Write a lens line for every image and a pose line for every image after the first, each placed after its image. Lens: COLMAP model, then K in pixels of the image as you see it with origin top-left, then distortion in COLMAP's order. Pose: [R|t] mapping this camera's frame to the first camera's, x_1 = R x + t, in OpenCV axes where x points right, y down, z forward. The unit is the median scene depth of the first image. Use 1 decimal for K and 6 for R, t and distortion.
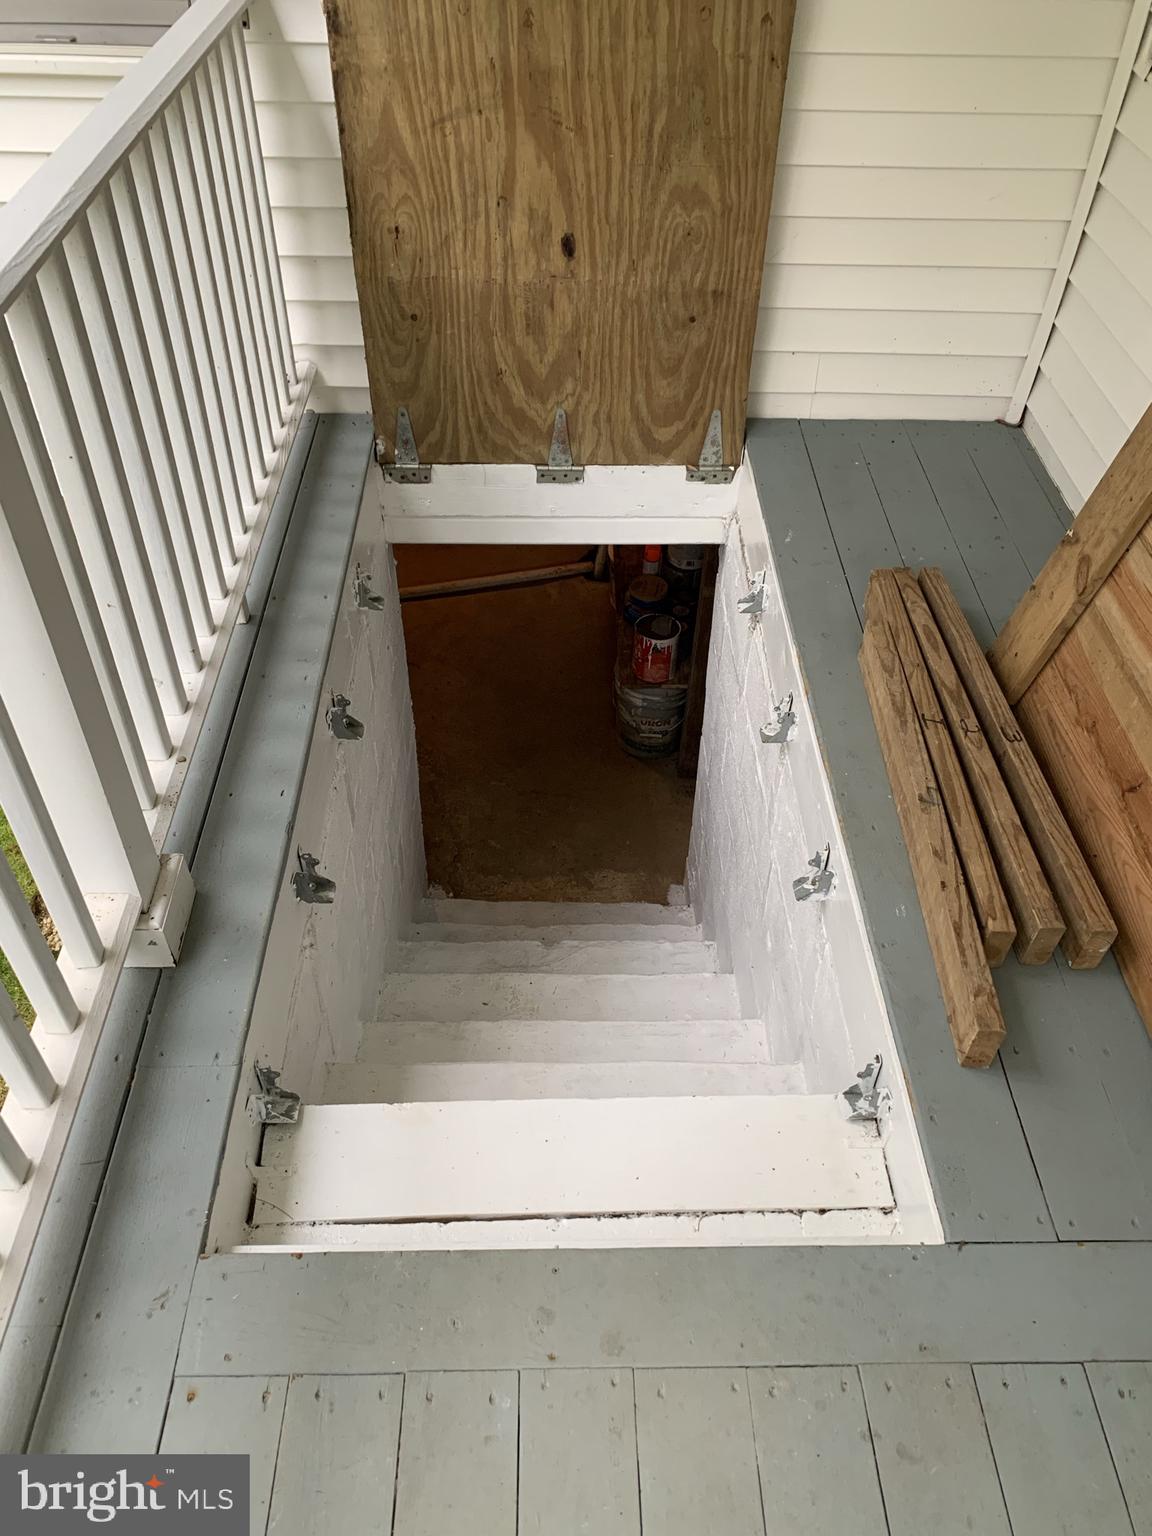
lens RADIAL K [[1186.9, 0, 584.9], [0, 1186.9, 782.3], [0, 0, 1]] dist [0.021155, -0.029642]
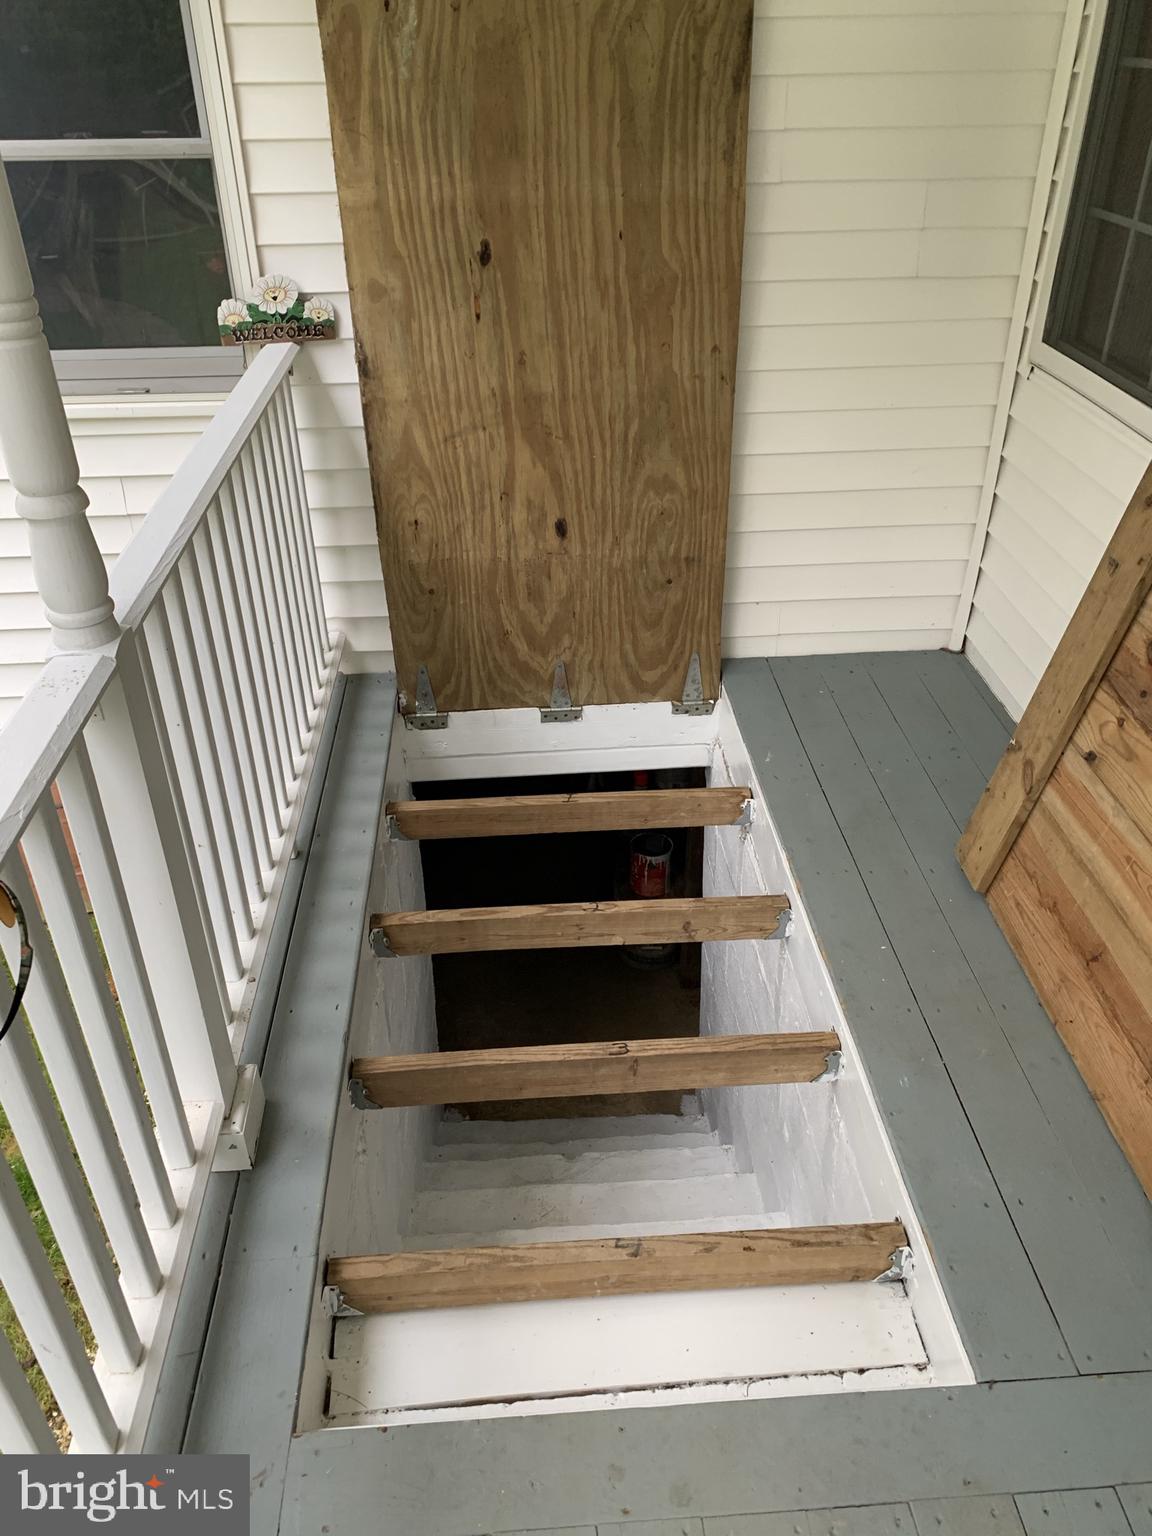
lens RADIAL K [[1186.9, 0, 578.6], [0, 1186.9, 761.7], [0, 0, 1]] dist [0.021155, -0.029642]
pose [[0.998473, -0.053458, 0.013955, -0.033226], [0.055194, 0.976461, -0.208515, 0.028949], [-0.002479, 0.208967, 0.977920, -0.133184]]
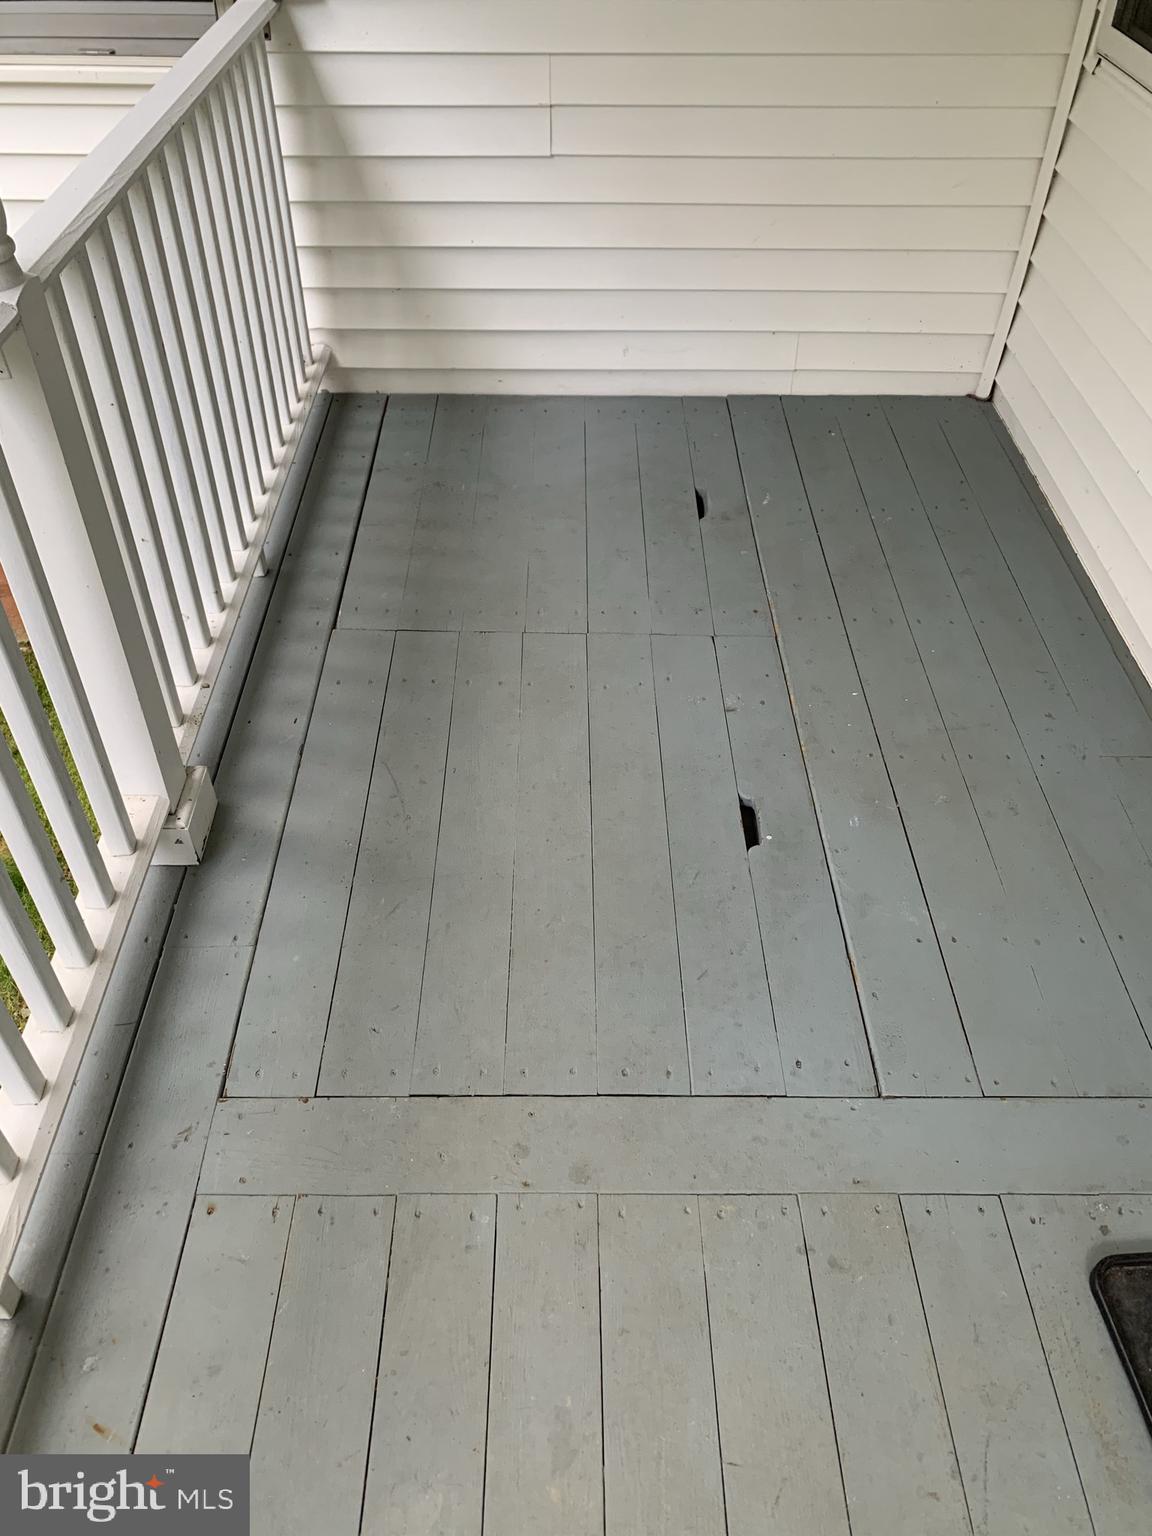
lens RADIAL K [[1186.9, 0, 569.6], [0, 1186.9, 767.6], [0, 0, 1]] dist [0.021155, -0.029642]
pose [[0.999626, 0.000802, -0.027335, 0.030061], [-0.001366, 0.999786, -0.020625, 0.074331], [0.027312, 0.020655, 0.999414, -0.094813]]
